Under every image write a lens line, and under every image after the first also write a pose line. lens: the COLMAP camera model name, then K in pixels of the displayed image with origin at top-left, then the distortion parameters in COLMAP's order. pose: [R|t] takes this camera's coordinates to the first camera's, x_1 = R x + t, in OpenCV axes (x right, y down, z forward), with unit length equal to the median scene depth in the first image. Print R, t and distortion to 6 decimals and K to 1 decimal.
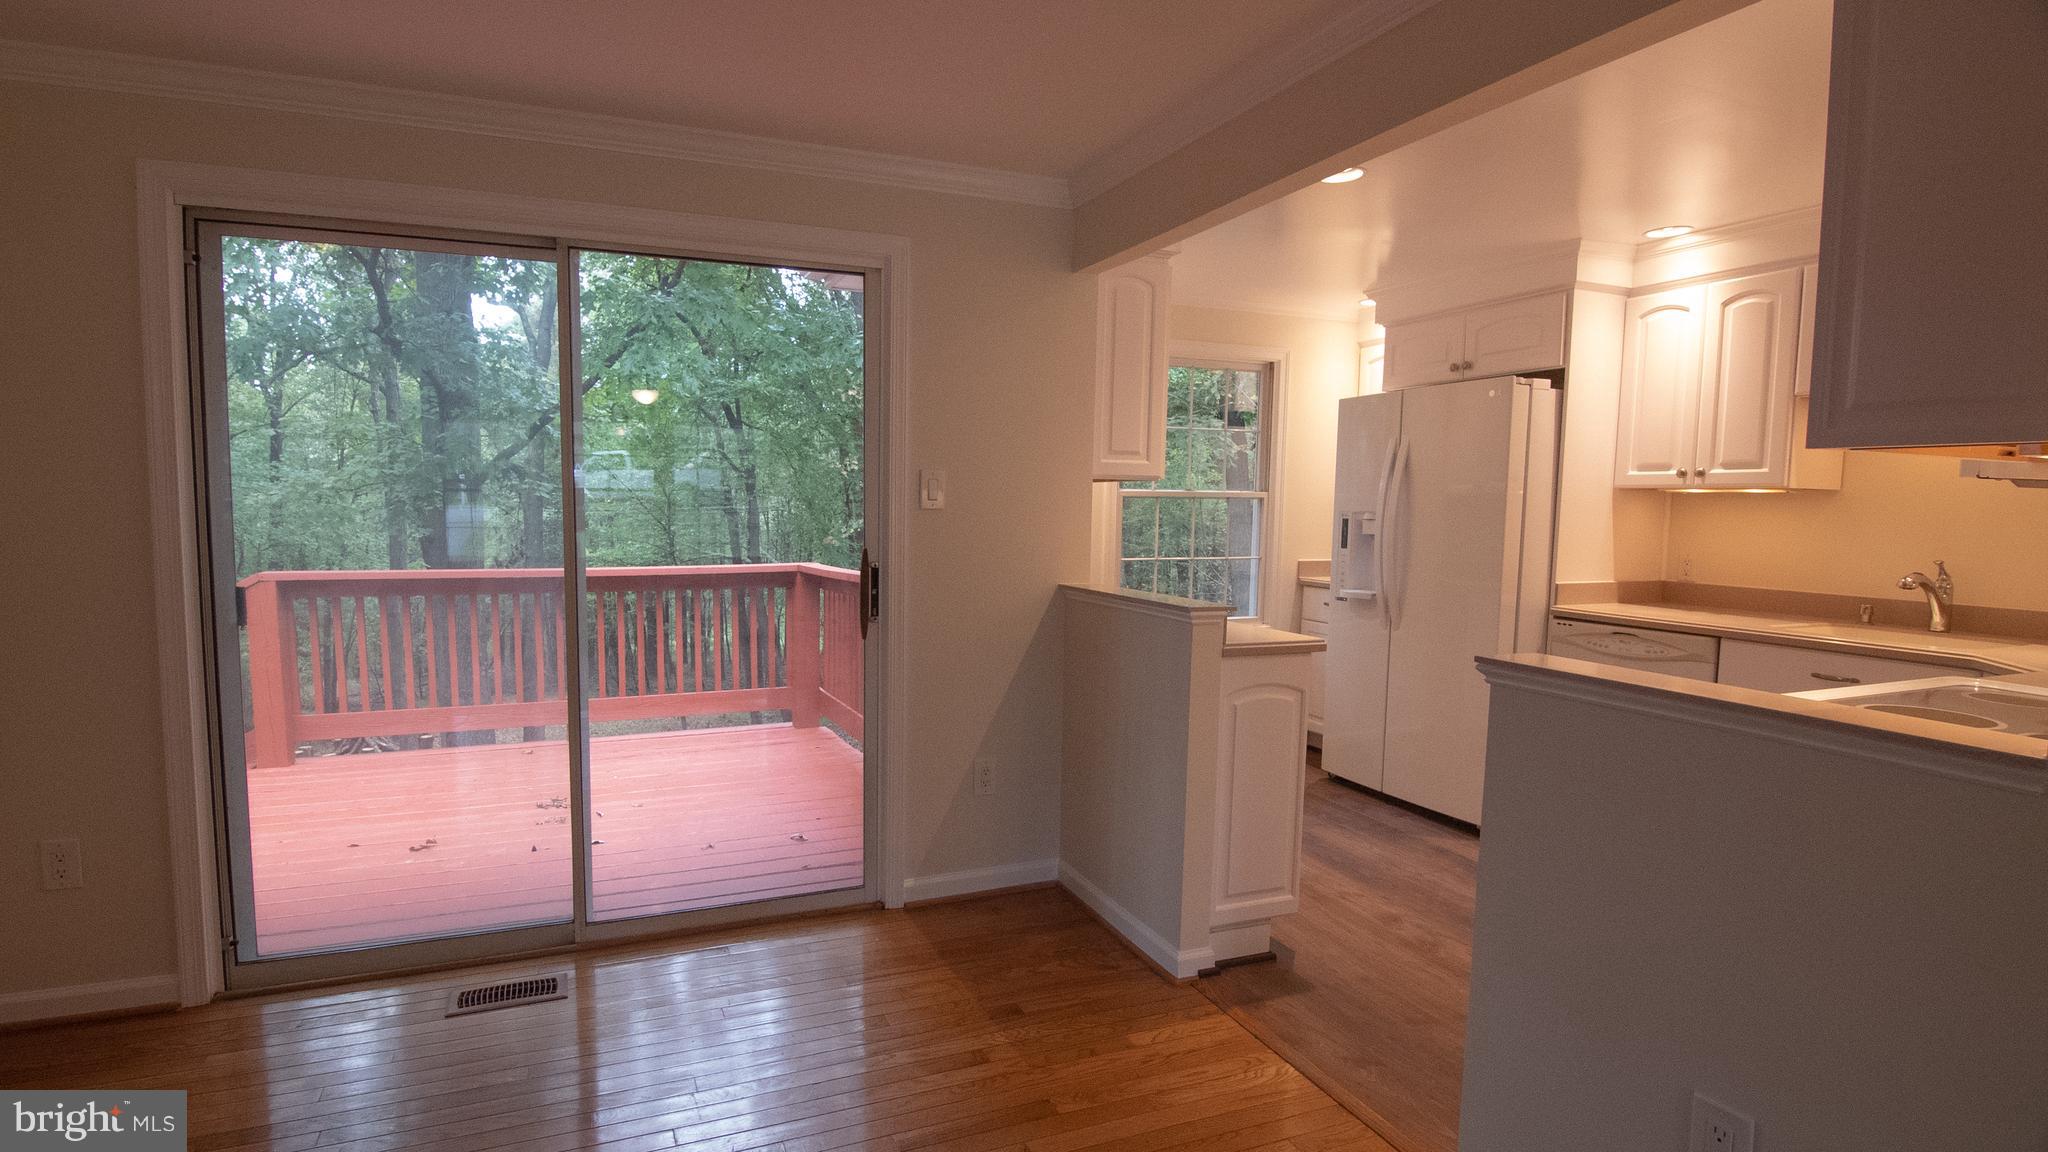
lens RADIAL K [[944.3, 0, 965.2], [0, 944.3, 598.9], [0, 0, 1]] dist [-0.012384, -0.008017]
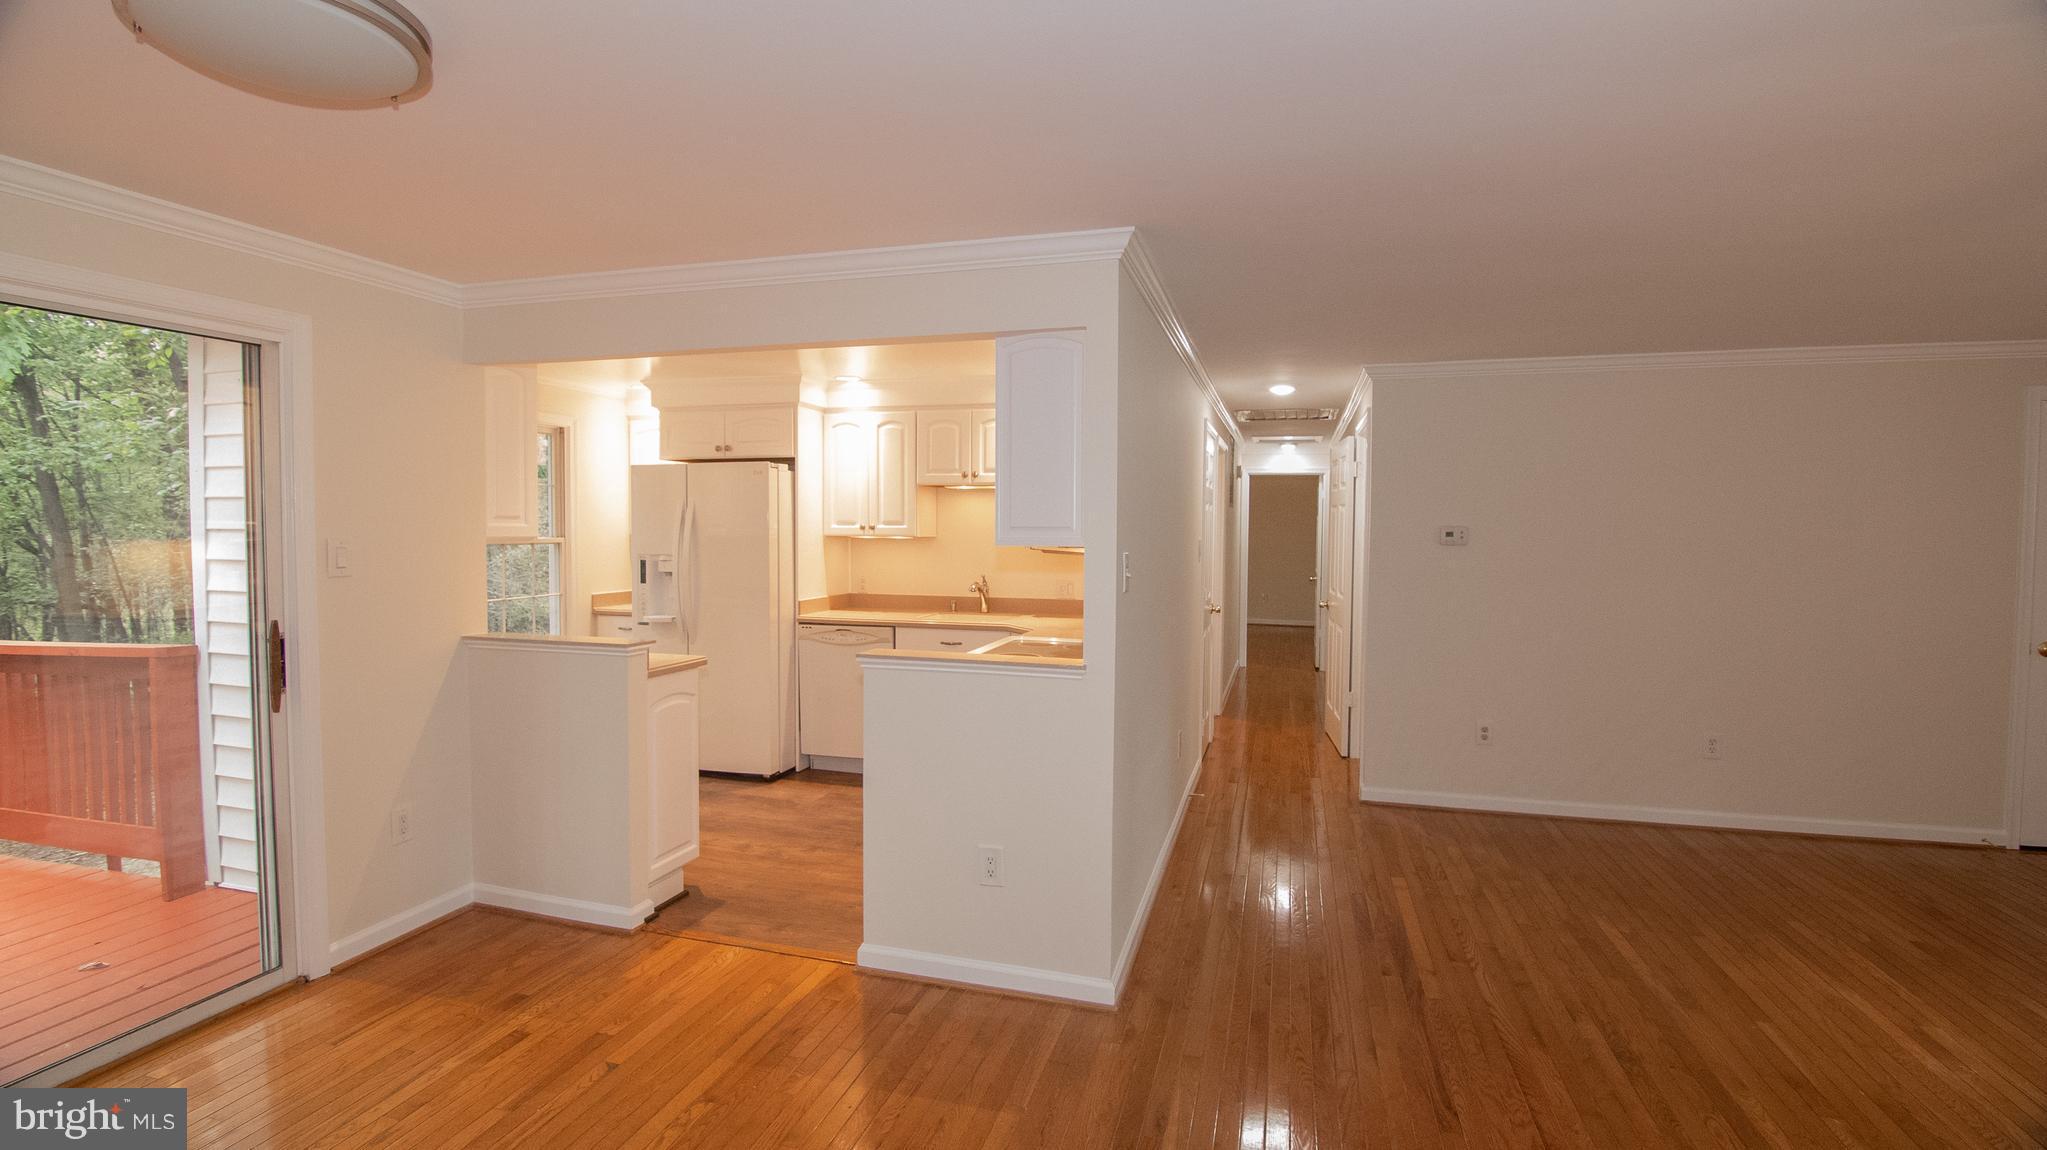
lens RADIAL K [[943.8, 0, 1009.4], [0, 943.8, 554.9], [0, 0, 1]] dist [-0.012384, -0.008017]
pose [[0.608522, -0.032554, 0.792869, -0.362769], [0.080362, 0.996549, -0.020761, -0.032361], [-0.789457, 0.076350, 0.609038, -0.182710]]
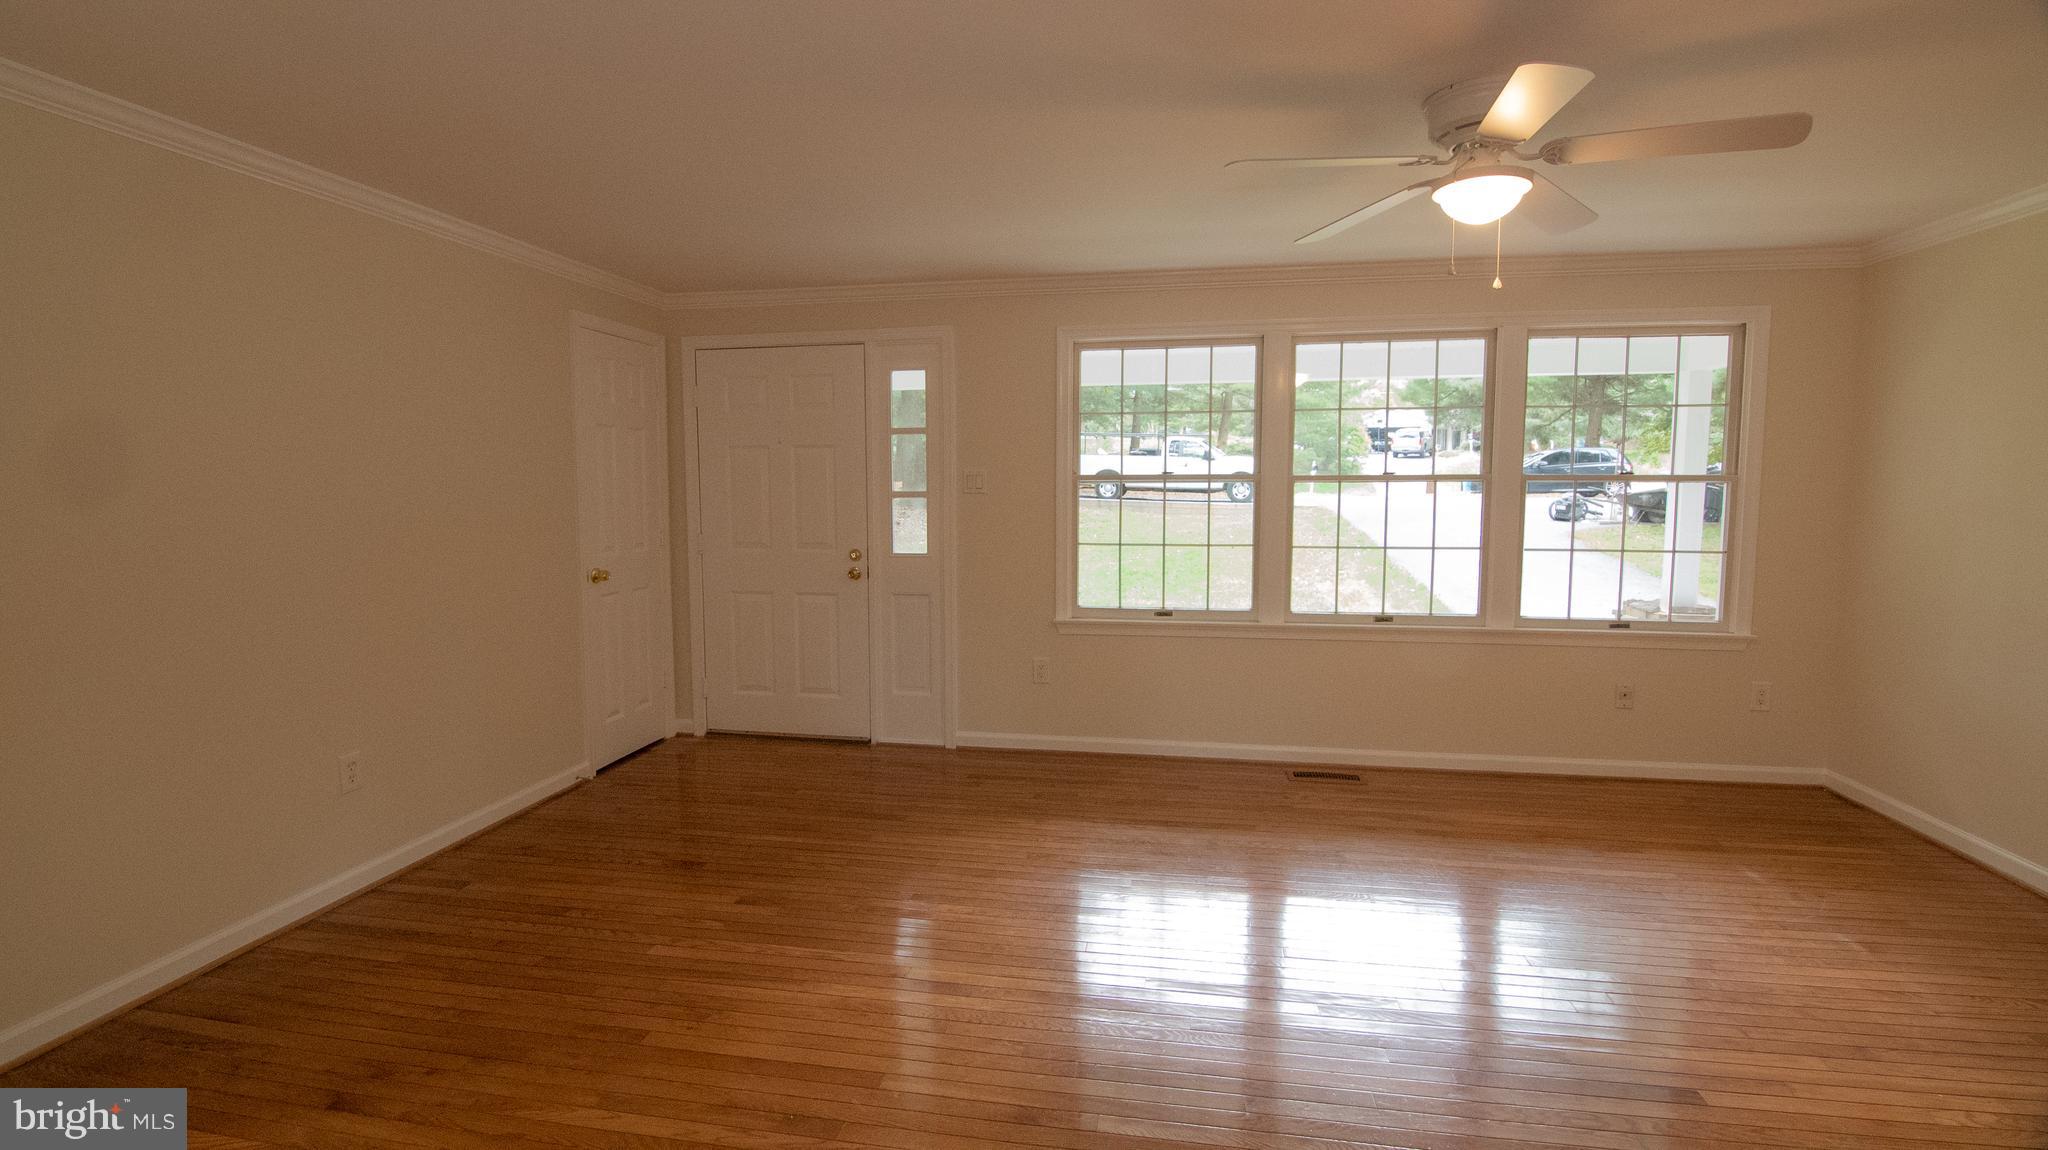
lens RADIAL K [[944.3, 0, 1033.2], [0, 944.3, 555.0], [0, 0, 1]] dist [-0.012384, -0.008017]
pose [[-0.862847, -0.049354, 0.503050, 0.278484], [0.040350, 0.985320, 0.165879, -0.034378], [-0.503852, 0.163427, -0.848189, 0.243902]]
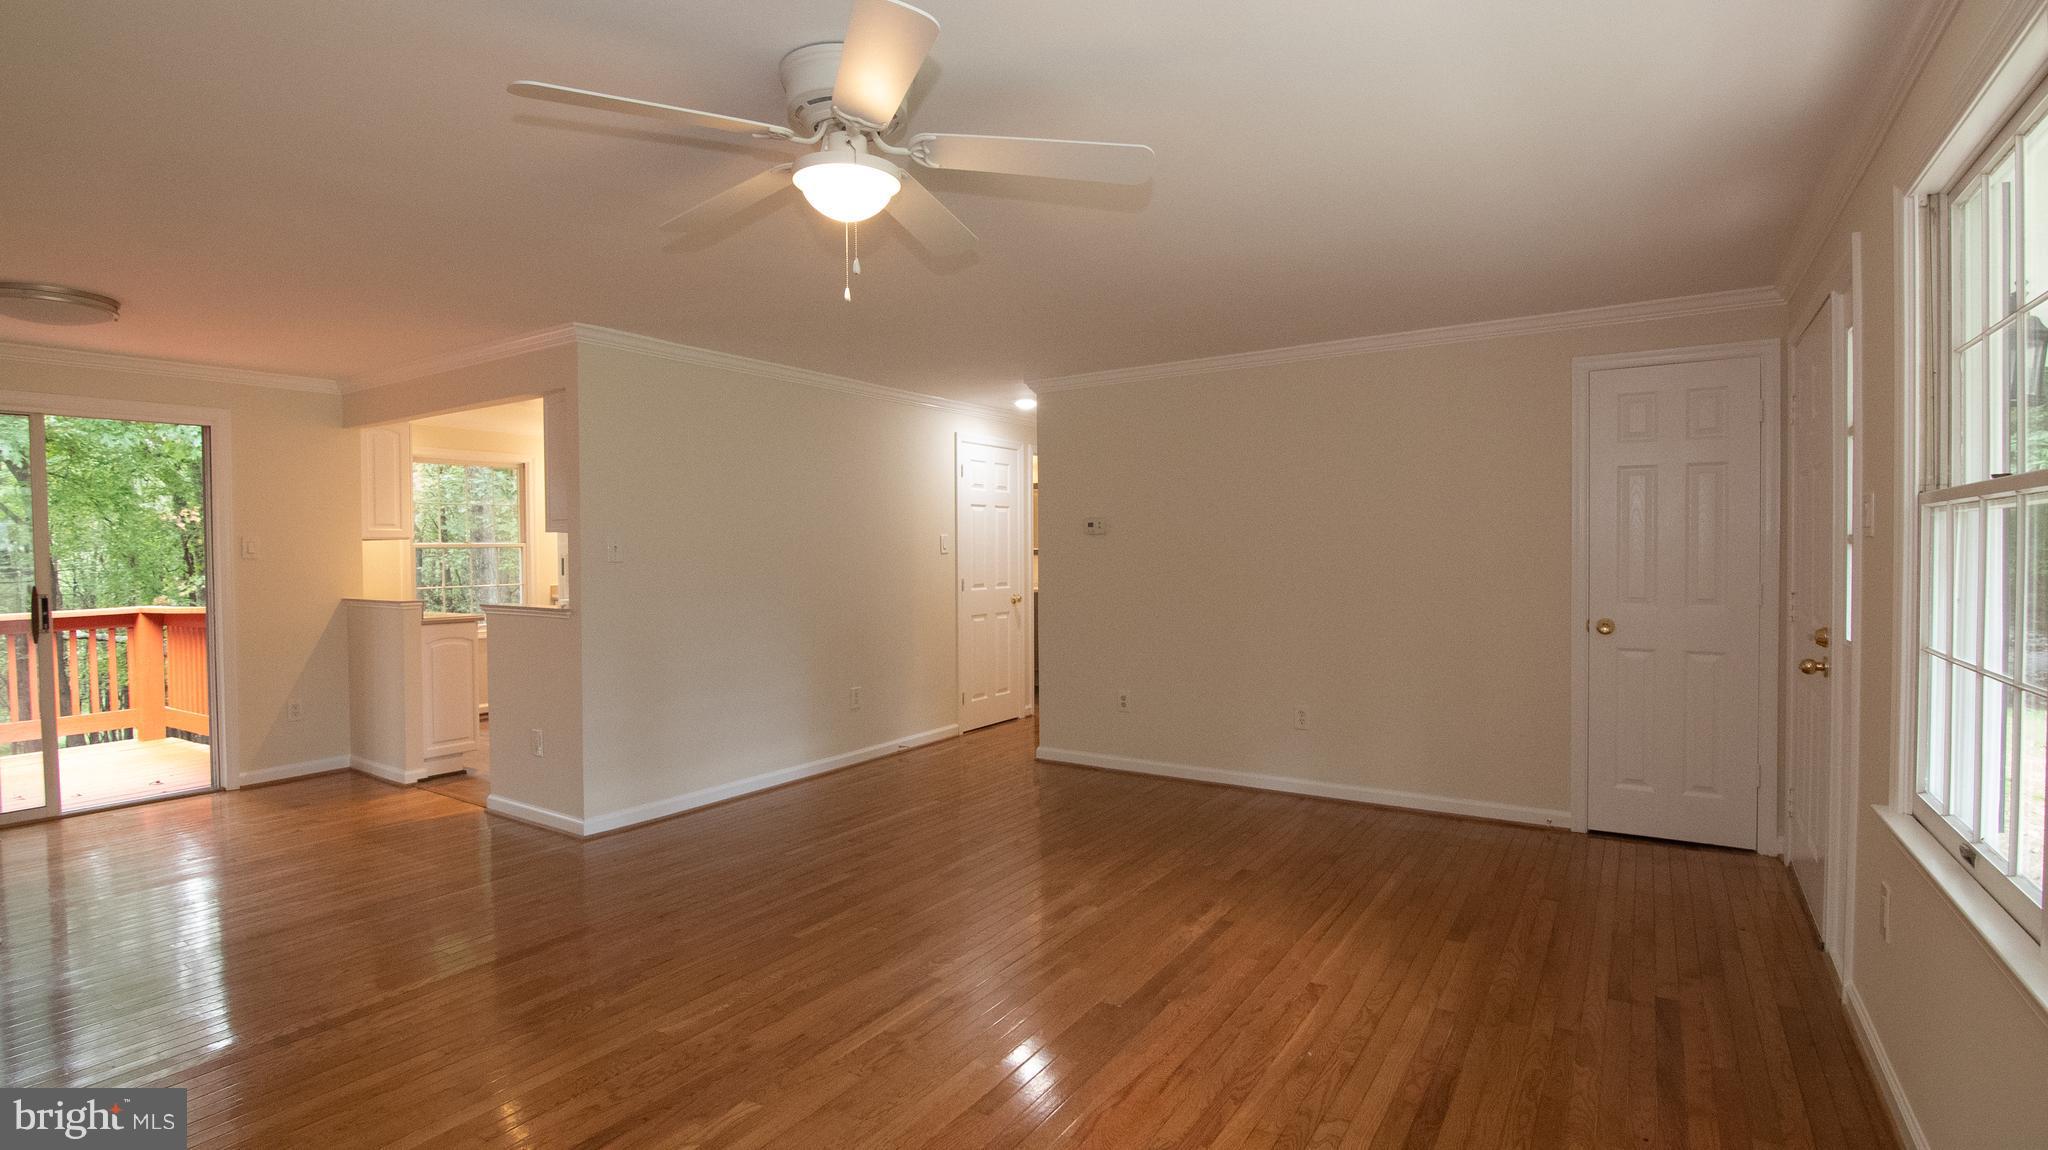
lens RADIAL K [[944.3, 0, 989.5], [0, 944.3, 579.6], [0, 0, 1]] dist [-0.012384, -0.008017]
pose [[0.823665, -0.031115, 0.566222, 0.095188], [0.072394, 0.996093, -0.050572, 0.119893], [-0.562436, 0.082645, 0.822700, -1.070352]]
